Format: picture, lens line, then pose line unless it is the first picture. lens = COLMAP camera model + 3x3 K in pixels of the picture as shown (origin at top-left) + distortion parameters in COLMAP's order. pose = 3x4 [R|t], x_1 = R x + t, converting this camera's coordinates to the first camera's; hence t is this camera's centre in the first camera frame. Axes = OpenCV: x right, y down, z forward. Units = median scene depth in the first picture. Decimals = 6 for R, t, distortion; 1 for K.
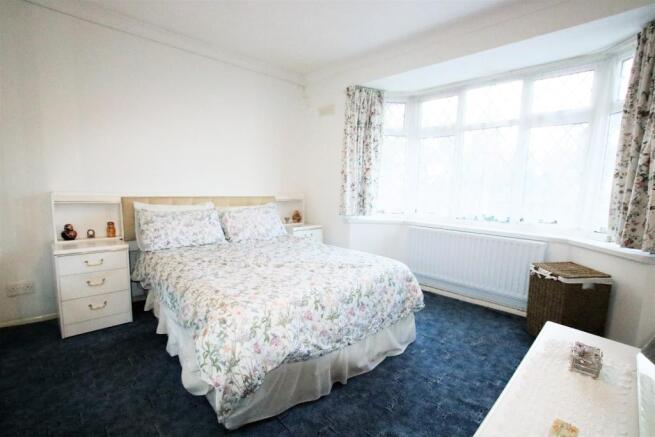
lens RADIAL K [[298.9, 0, 327.5], [0, 298.9, 218.5], [0, 0, 1]] dist [0.001764, 0.000195]
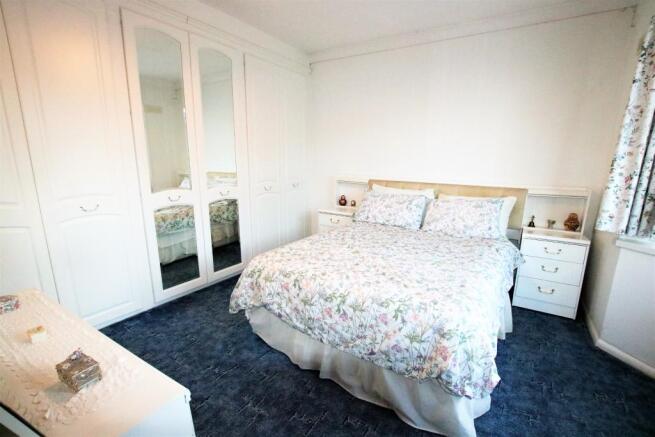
lens RADIAL K [[325.4, 0, 329.5], [0, 325.4, 225.2], [0, 0, 1]] dist [-0.027856, 0.000090]
pose [[0.222277, 0.178725, -0.958462, 0.914701], [-0.112709, 0.981175, 0.156822, -0.102116], [0.968447, 0.073170, 0.238236, 0.674097]]
